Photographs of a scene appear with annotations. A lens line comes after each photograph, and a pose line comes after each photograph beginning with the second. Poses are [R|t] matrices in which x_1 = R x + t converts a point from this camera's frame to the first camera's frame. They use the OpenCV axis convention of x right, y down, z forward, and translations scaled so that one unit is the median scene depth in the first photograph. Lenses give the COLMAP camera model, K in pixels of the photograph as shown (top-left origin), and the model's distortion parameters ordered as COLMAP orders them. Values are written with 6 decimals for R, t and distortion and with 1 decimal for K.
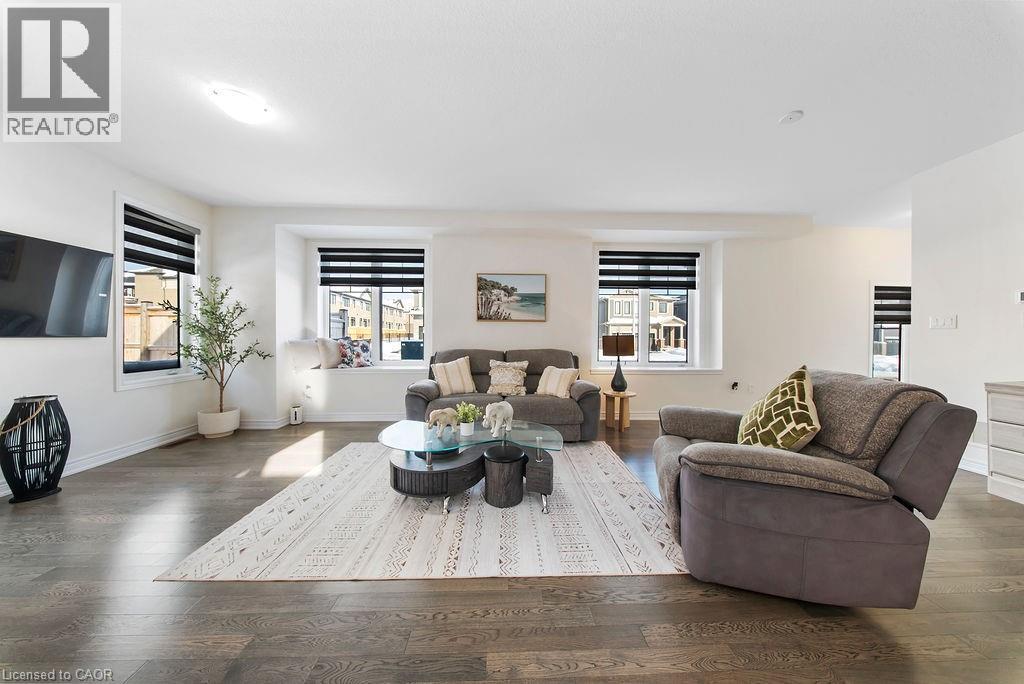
lens RADIAL K [[300.7, 0, 512.5], [0, 300.7, 334.2], [0, 0, 1]] dist [-0.001514, -0.000218]
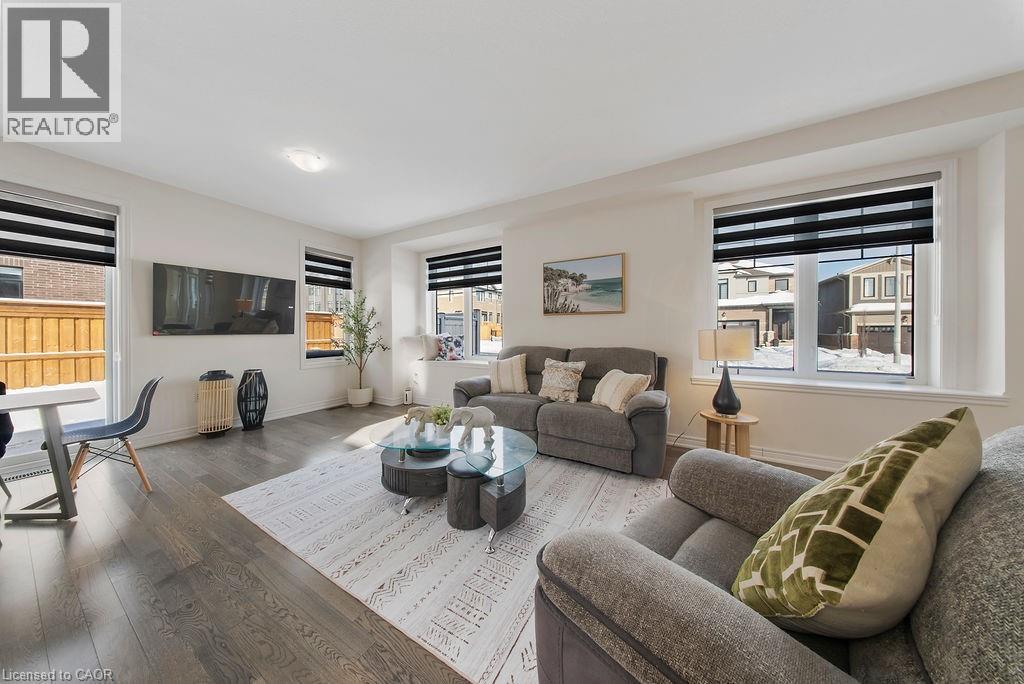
lens RADIAL K [[300.7, 0, 512.5], [0, 300.7, 334.2], [0, 0, 1]] dist [-0.001514, -0.000218]
pose [[0.851064, -0.003394, -0.525051, 0.298970], [0.010485, 0.999890, 0.010533, 0.002881], [0.524957, -0.014469, 0.851006, 0.181547]]
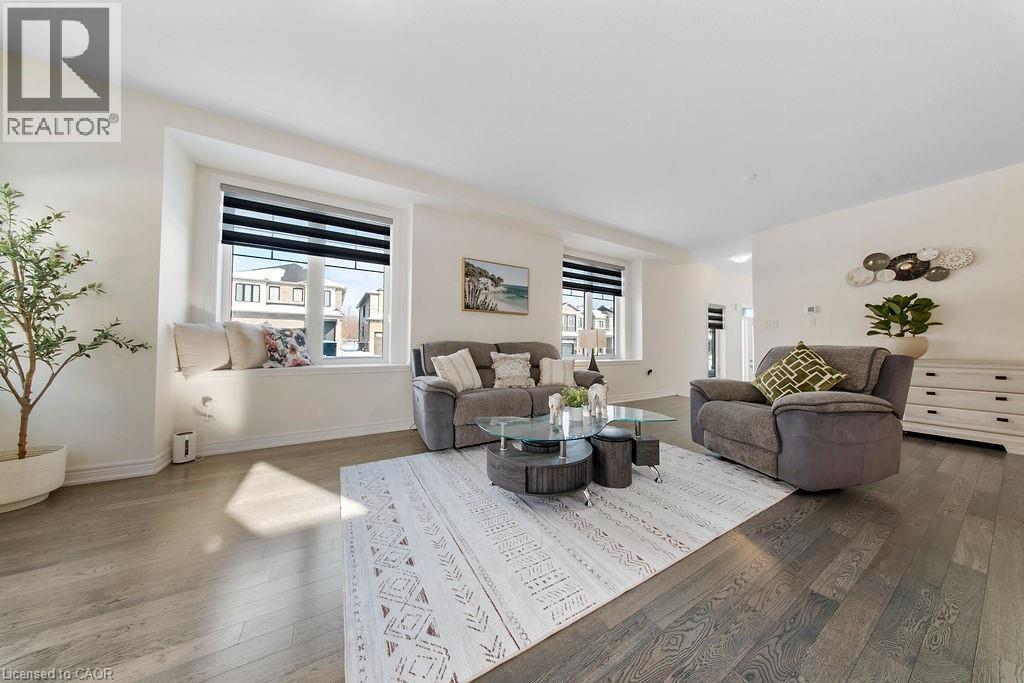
lens RADIAL K [[300.7, 0, 512.5], [0, 300.7, 333.7], [0, 0, 1]] dist [-0.001514, -0.000218]
pose [[0.878826, 0.022794, 0.476598, -0.440975], [-0.010003, 0.999519, -0.029358, 0.053767], [-0.477038, 0.021033, 0.878631, 0.153838]]
